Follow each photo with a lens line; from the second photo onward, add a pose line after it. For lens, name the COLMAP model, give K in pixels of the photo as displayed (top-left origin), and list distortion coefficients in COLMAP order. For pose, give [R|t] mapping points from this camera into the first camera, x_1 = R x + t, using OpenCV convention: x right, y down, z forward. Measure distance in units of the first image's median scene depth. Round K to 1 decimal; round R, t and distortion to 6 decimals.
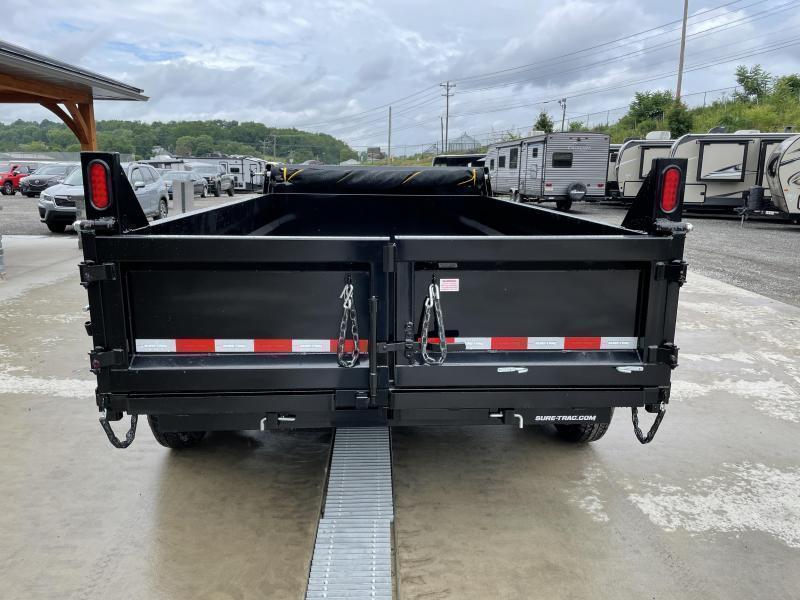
lens RADIAL K [[608.0, 0, 405.0], [0, 608.0, 301.7], [0, 0, 1]] dist [0.078315, -0.106443]
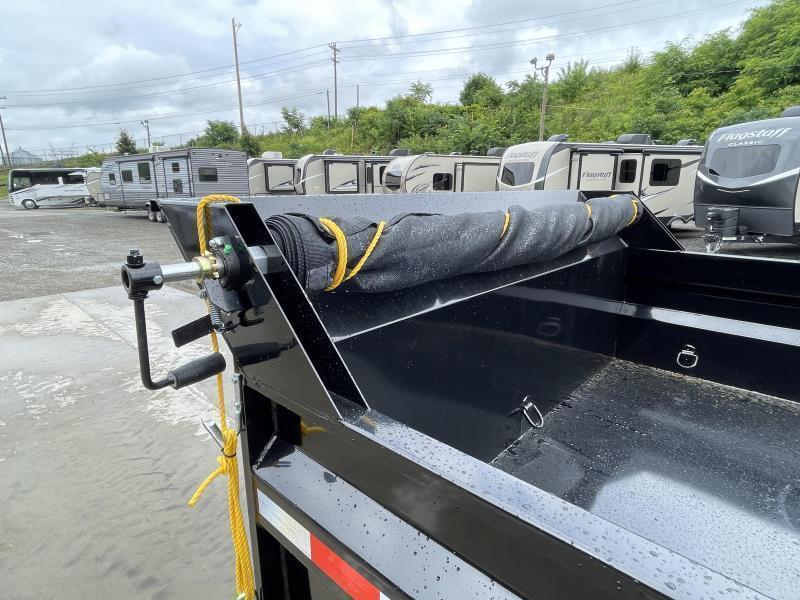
lens RADIAL K [[450.9, 0, 399.3], [0, 450.9, 300.4], [0, 0, 1]] dist [-0.016788, 0.010401]
pose [[0.711169, -0.185445, 0.678122, -0.082072], [0.154545, 0.982225, 0.106531, -0.060429], [-0.685824, 0.029038, 0.727188, 0.260442]]
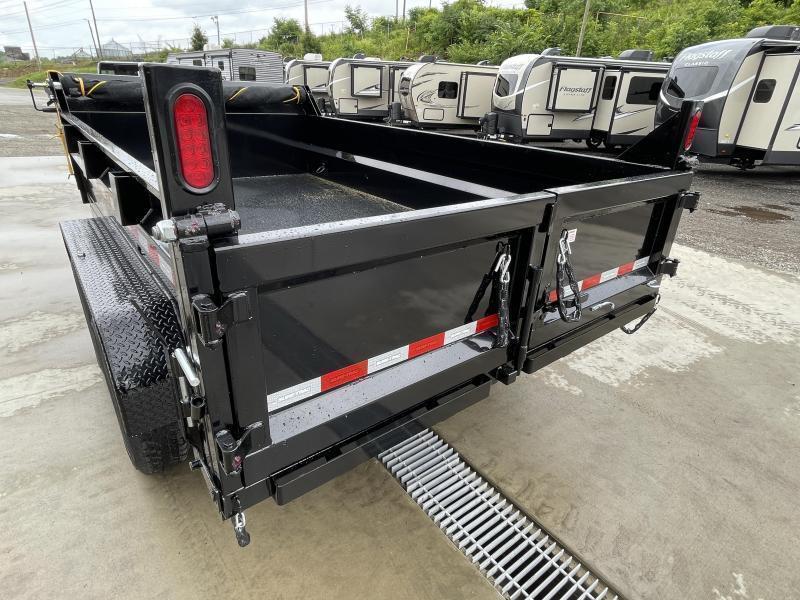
lens RADIAL K [[450.9, 0, 399.4], [0, 450.9, 298.7], [0, 0, 1]] dist [-0.016788, 0.010401]
pose [[0.818943, -0.214405, 0.532318, -0.066819], [0.082614, 0.961970, 0.260361, -0.017131], [-0.567897, -0.169244, 0.805512, 0.070008]]
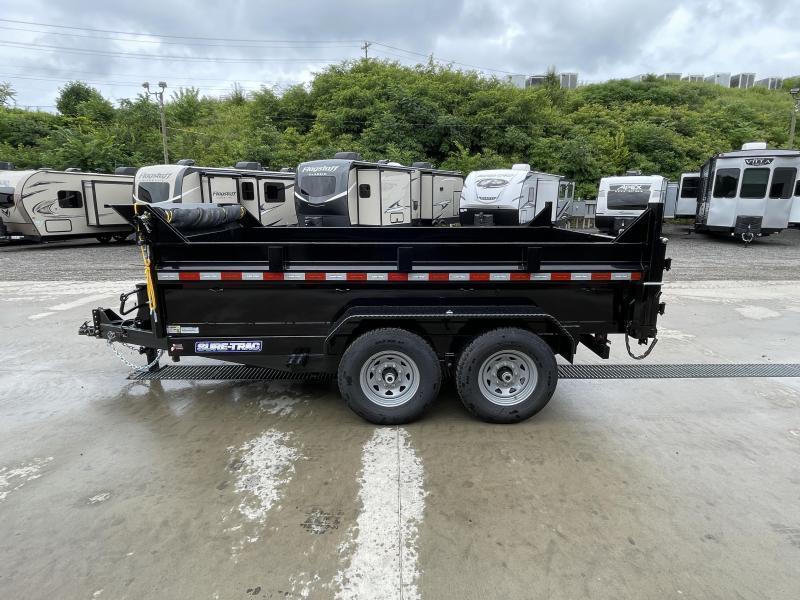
lens RADIAL K [[450.9, 0, 399.1], [0, 450.9, 300.2], [0, 0, 1]] dist [-0.016788, 0.010401]
pose [[0.029042, -0.223386, 0.974297, -0.226614], [0.210482, 0.954221, 0.212508, -0.048479], [-0.977166, 0.198901, 0.074731, 0.202138]]
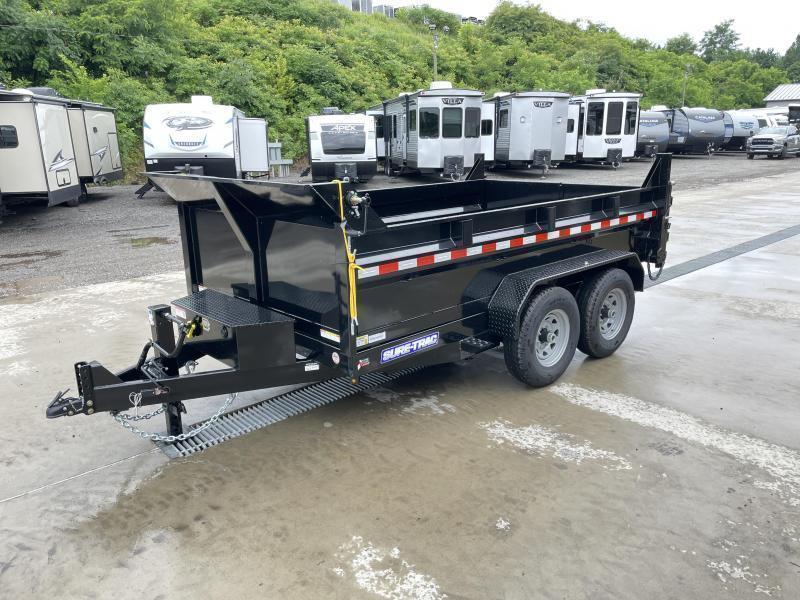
lens RADIAL K [[608.0, 0, 403.8], [0, 608.0, 292.3], [0, 0, 1]] dist [0.078315, -0.106443]
pose [[-0.638835, -0.185588, 0.746623, -0.203904], [0.176629, 0.909166, 0.377121, -0.097944], [-0.748793, 0.372793, -0.548027, 0.384584]]
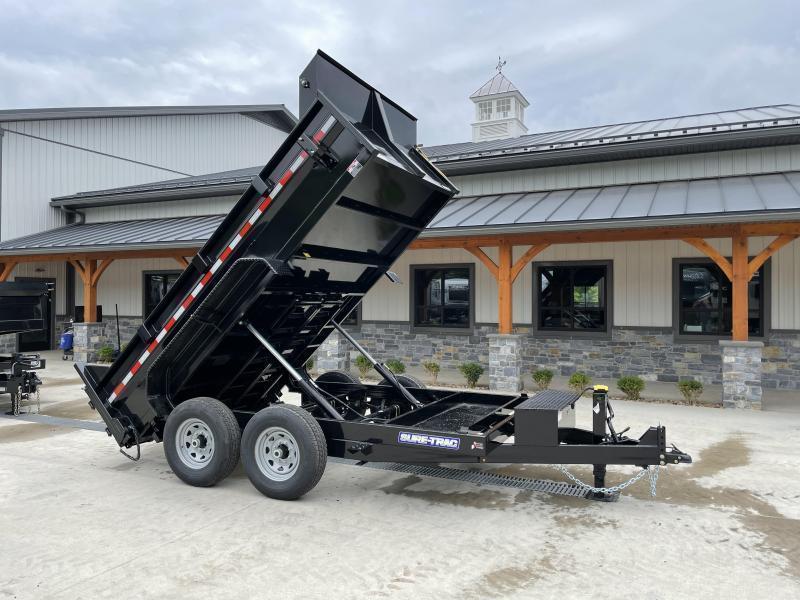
lens RADIAL K [[610.6, 0, 399.6], [0, 610.6, 292.5], [0, 0, 1]] dist [0.065306, -0.085017]
pose [[-0.472527, -0.024492, -0.880976, 0.255227], [-0.194565, 0.977849, 0.077174, -0.080313], [0.859571, 0.207874, -0.466826, 0.378569]]
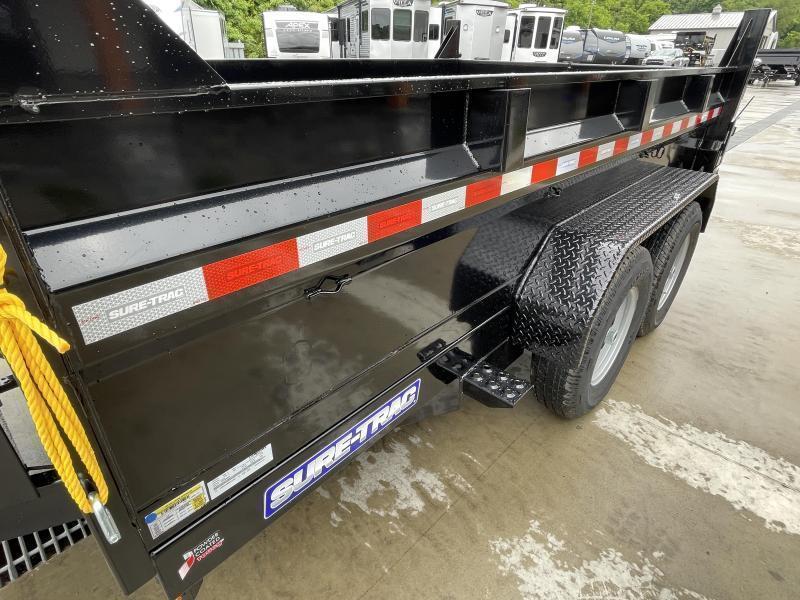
lens RADIAL K [[450.9, 0, 399.9], [0, 450.9, 299.0], [0, 0, 1]] dist [-0.016788, 0.010401]
pose [[-0.698501, -0.361978, 0.617307, -0.095570], [0.129457, 0.784481, 0.606490, -0.054889], [-0.703802, 0.503549, -0.501100, 0.297917]]
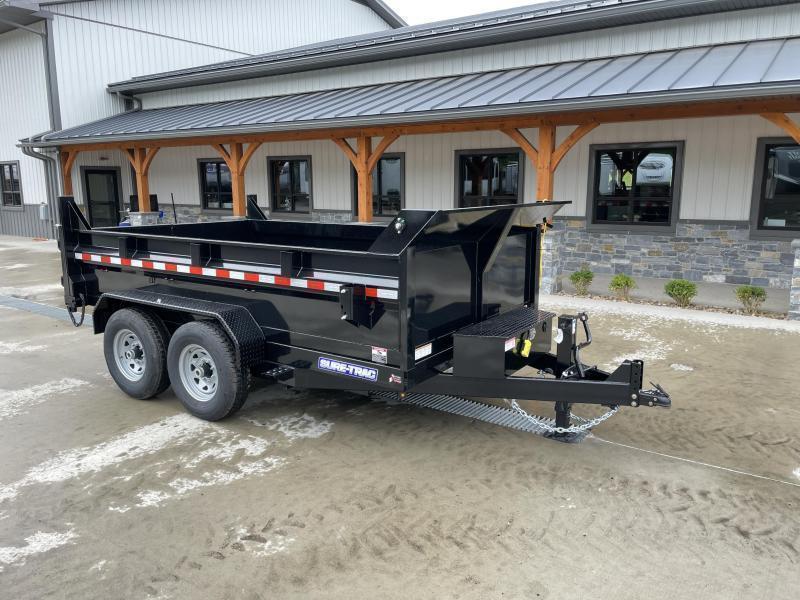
lens RADIAL K [[608.0, 0, 403.0], [0, 608.0, 294.8], [0, 0, 1]] dist [0.078315, -0.106443]
pose [[-0.604168, 0.132781, -0.785716, 0.185626], [-0.173040, 0.940629, 0.292017, -0.094430], [0.777842, 0.312387, -0.545322, 0.407607]]
